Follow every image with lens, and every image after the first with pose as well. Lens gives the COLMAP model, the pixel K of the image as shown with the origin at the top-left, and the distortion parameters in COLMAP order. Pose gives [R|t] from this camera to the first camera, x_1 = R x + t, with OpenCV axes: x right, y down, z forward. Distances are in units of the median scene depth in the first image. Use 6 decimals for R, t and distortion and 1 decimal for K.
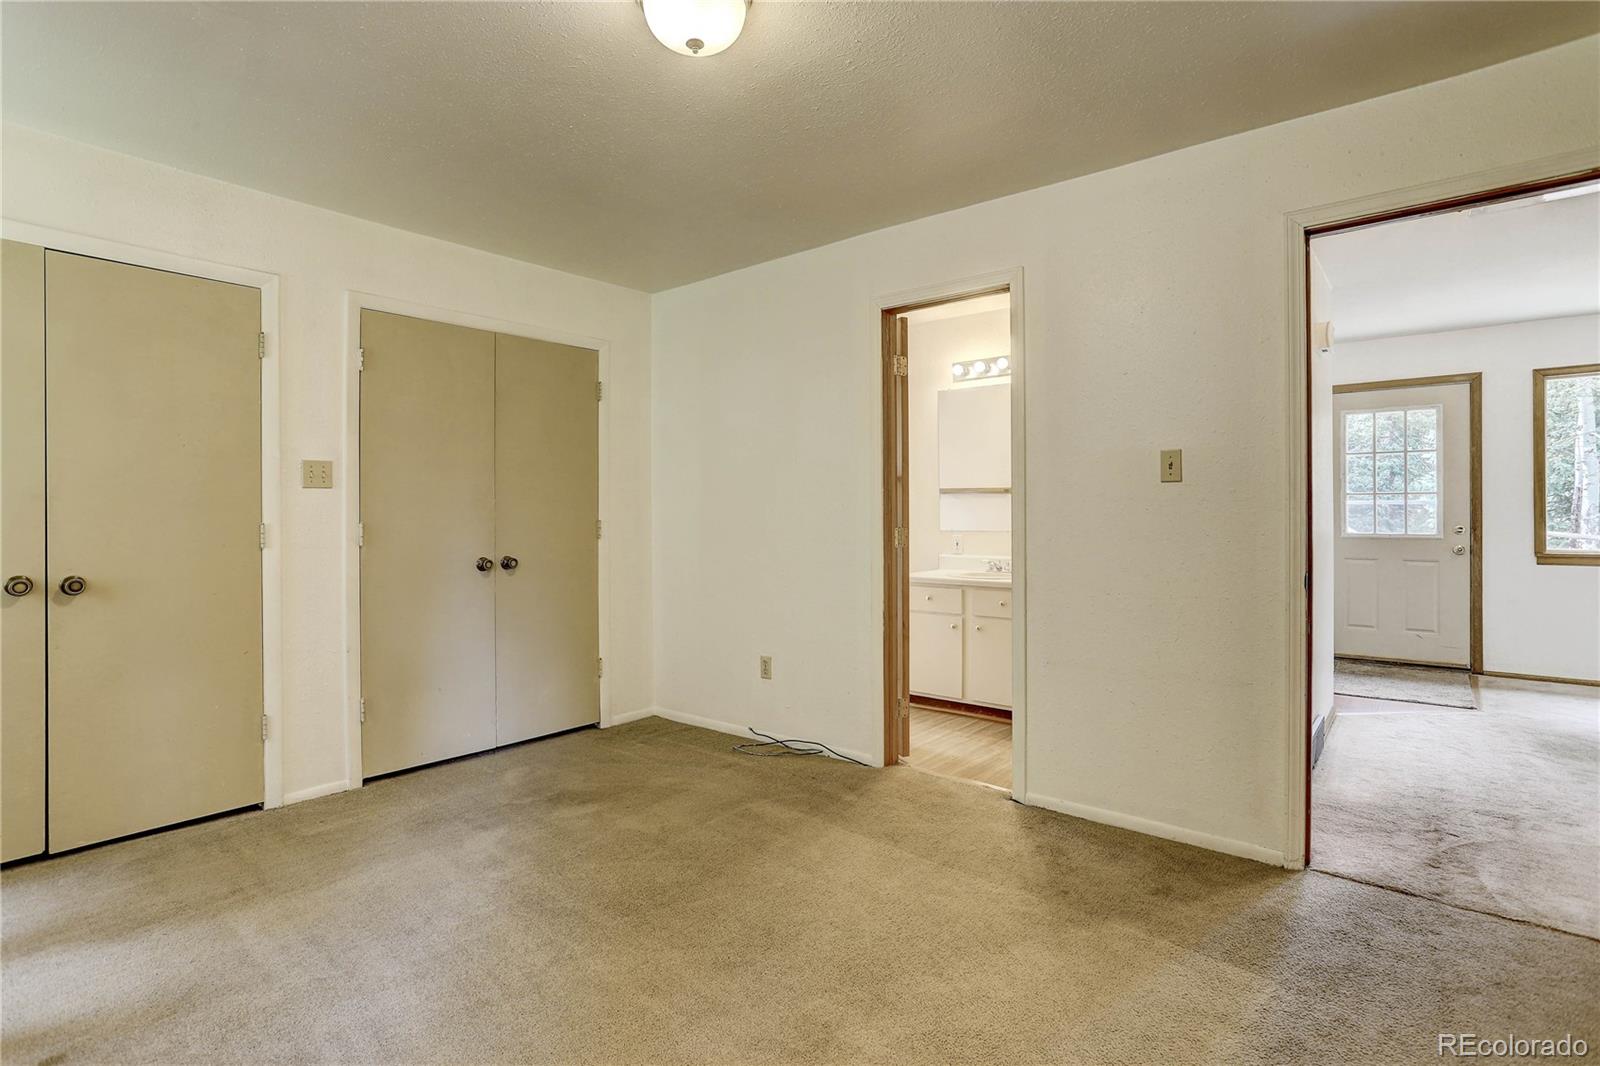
lens RADIAL K [[799.0, 0, 801.2], [0, 799.0, 513.7], [0, 0, 1]] dist [-0.047468, 0.025680]
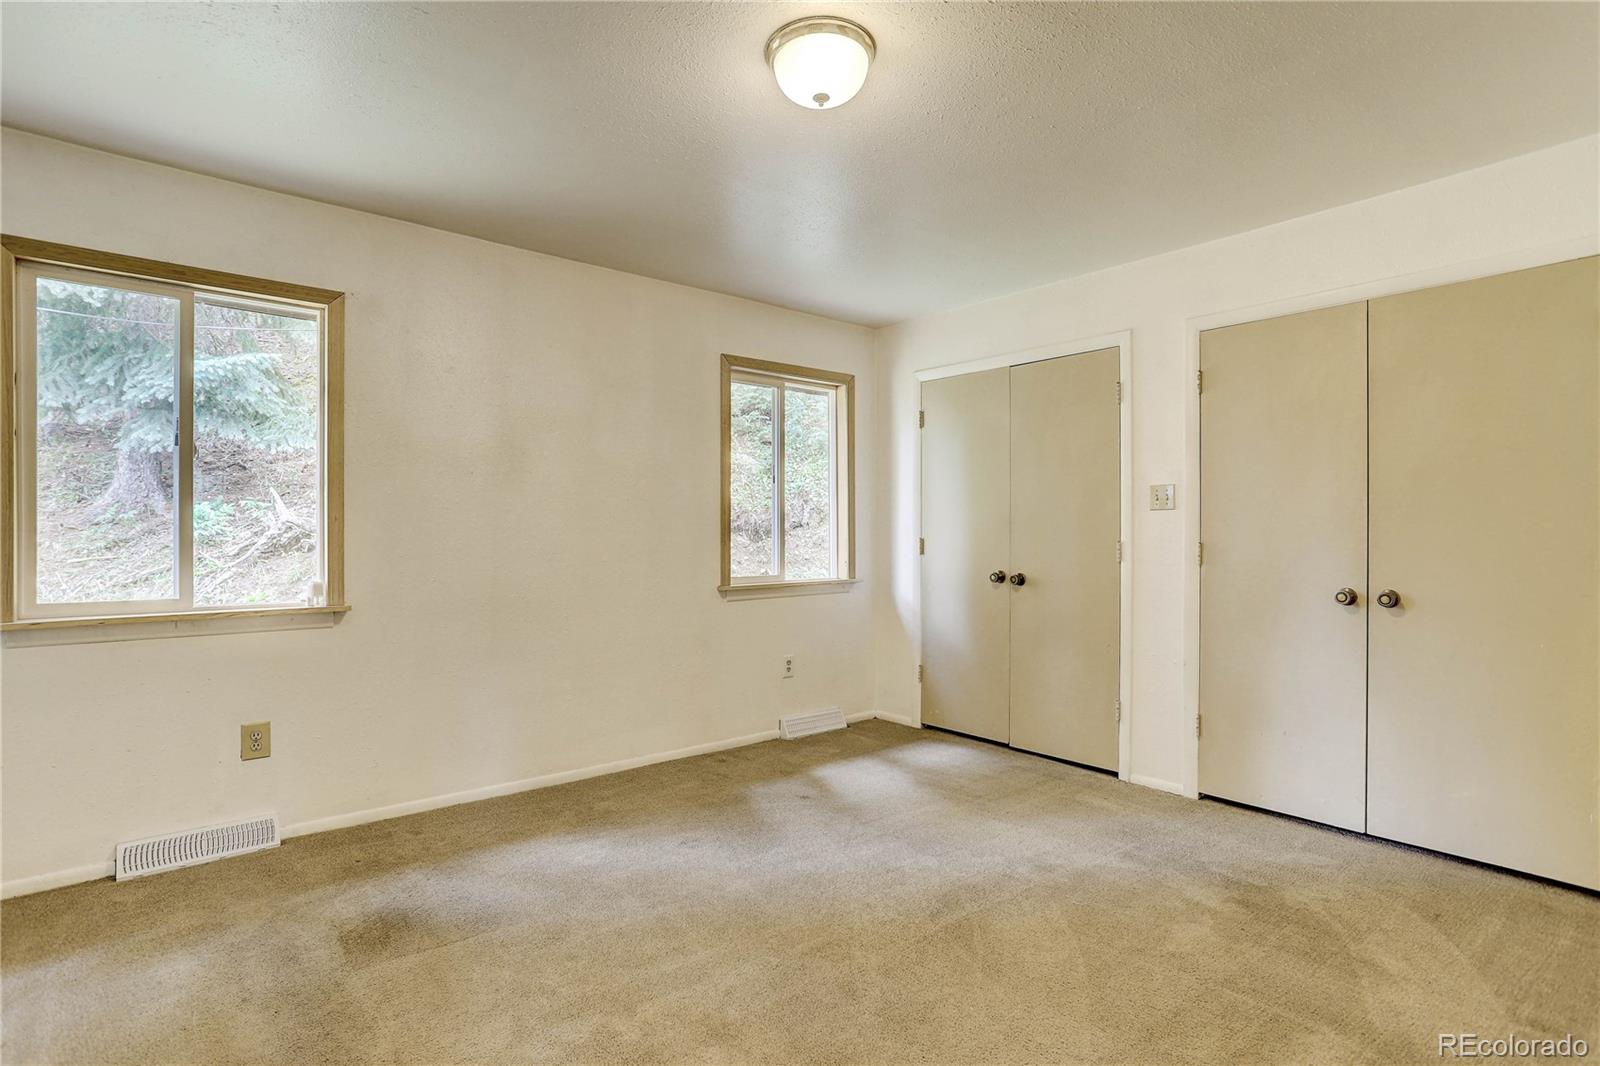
lens RADIAL K [[799.0, 0, 803.2], [0, 799.0, 526.6], [0, 0, 1]] dist [-0.047468, 0.025680]
pose [[-0.170018, 0.003118, -0.985436, 0.586615], [-0.005362, 0.999977, 0.004089, -0.011693], [0.985426, 0.005980, -0.169997, 0.719303]]
